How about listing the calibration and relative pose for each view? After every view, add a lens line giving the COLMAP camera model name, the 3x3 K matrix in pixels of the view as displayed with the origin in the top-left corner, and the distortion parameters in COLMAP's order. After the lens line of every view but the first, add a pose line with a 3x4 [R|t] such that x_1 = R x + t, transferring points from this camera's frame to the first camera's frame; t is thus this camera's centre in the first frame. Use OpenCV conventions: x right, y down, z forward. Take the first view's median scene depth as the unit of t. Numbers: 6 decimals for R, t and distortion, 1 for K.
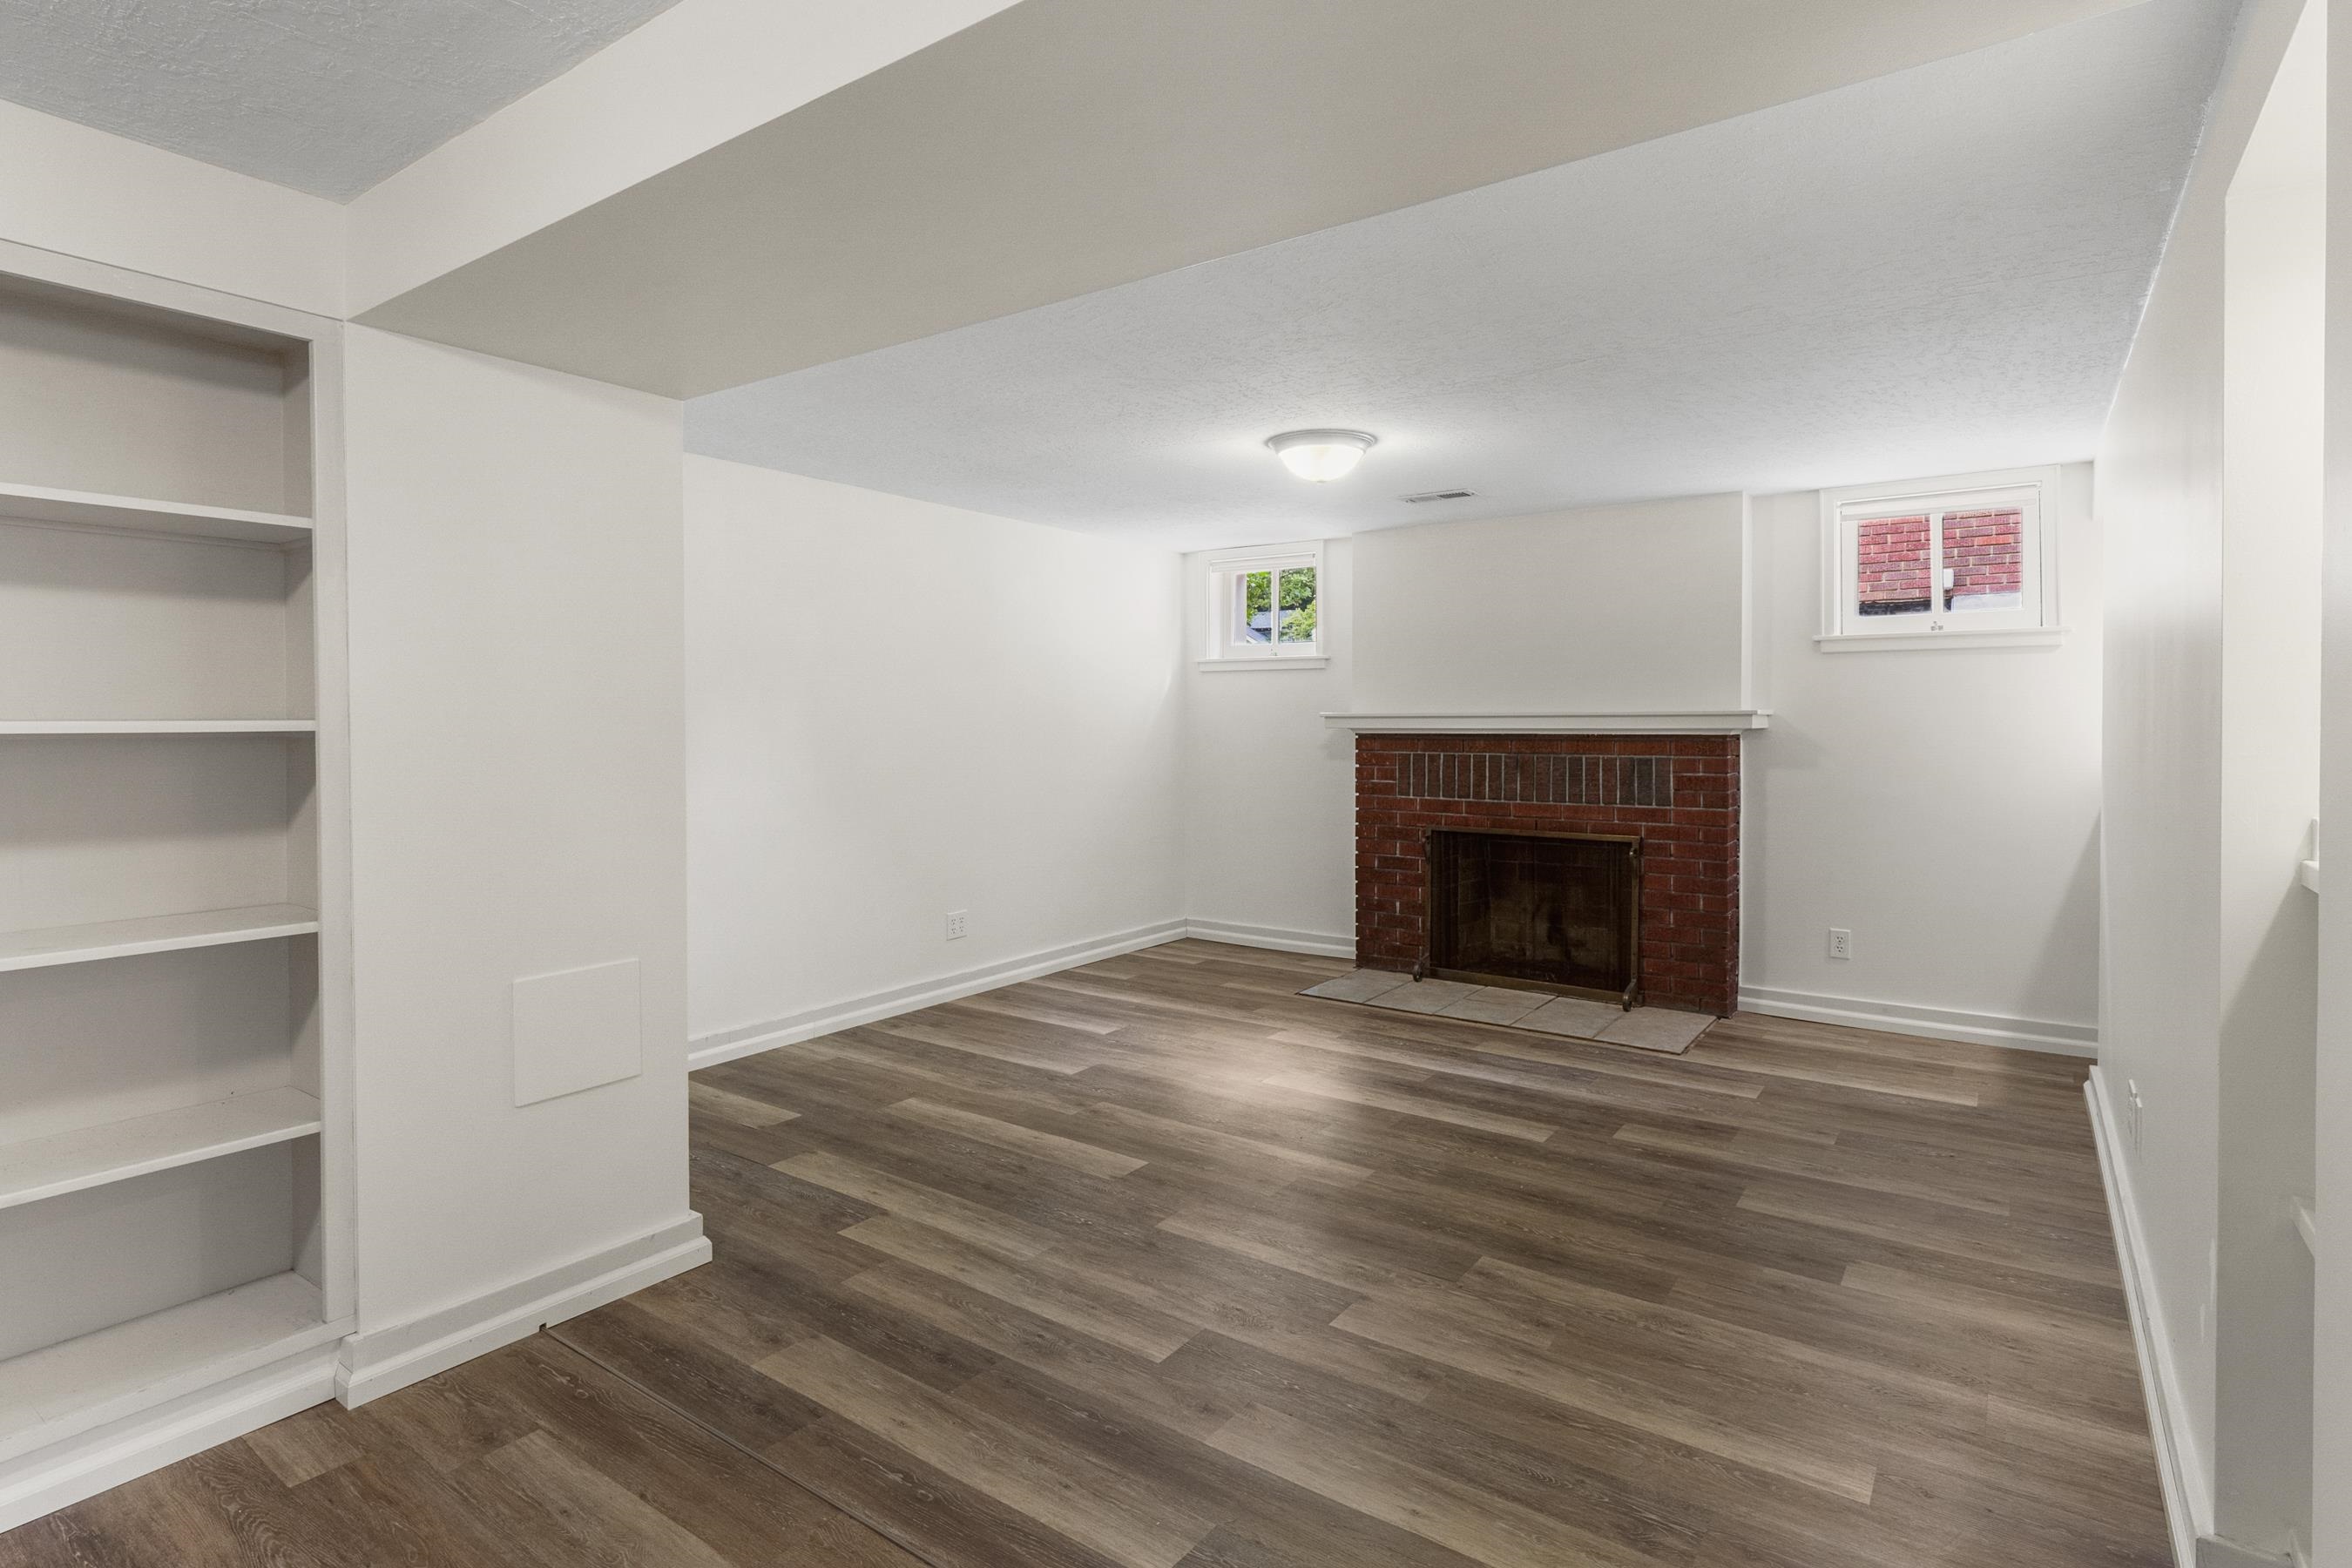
lens RADIAL K [[1152.9, 0, 1189.7], [0, 1152.9, 738.8], [0, 0, 1]] dist [0.000200, -0.001486]
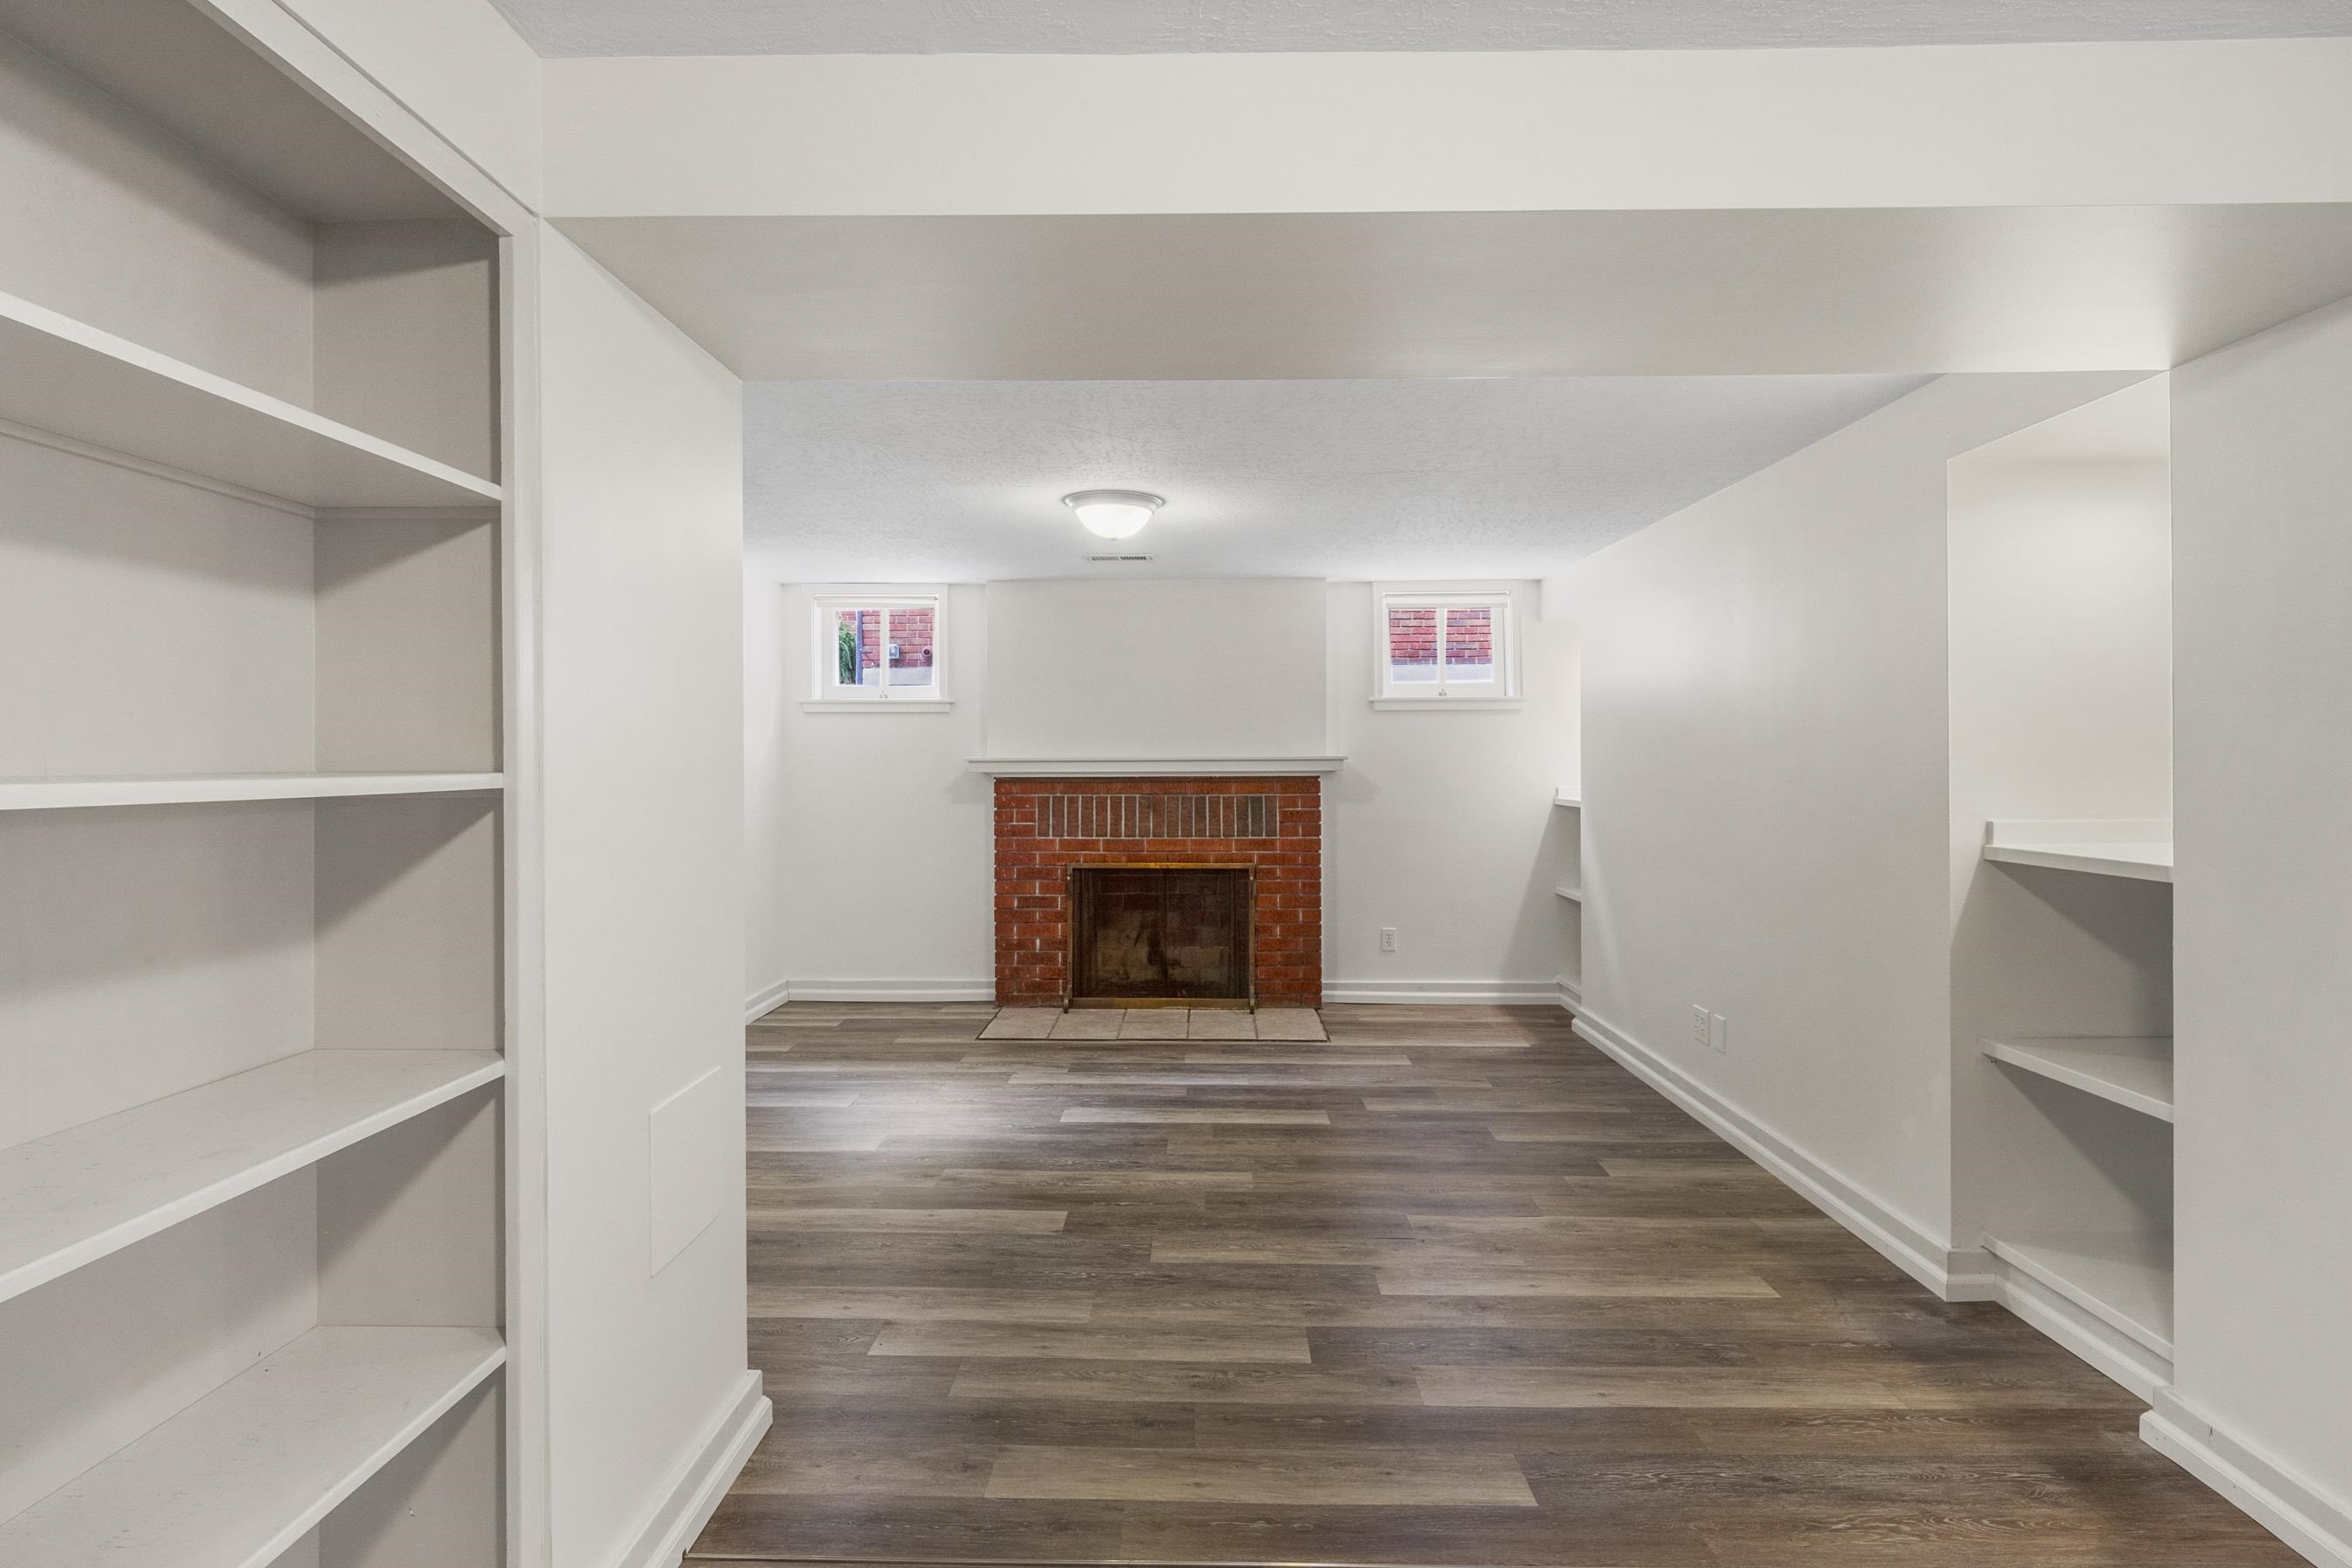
lens RADIAL K [[1157.4, 0, 1165.2], [0, 1157.4, 760.9], [0, 0, 1]] dist [0.002135, -0.001038]
pose [[0.826963, -0.001287, 0.562255, -0.340439], [0.010737, 0.999851, -0.013503, -0.004263], [-0.562154, 0.017203, 0.826854, 0.077297]]
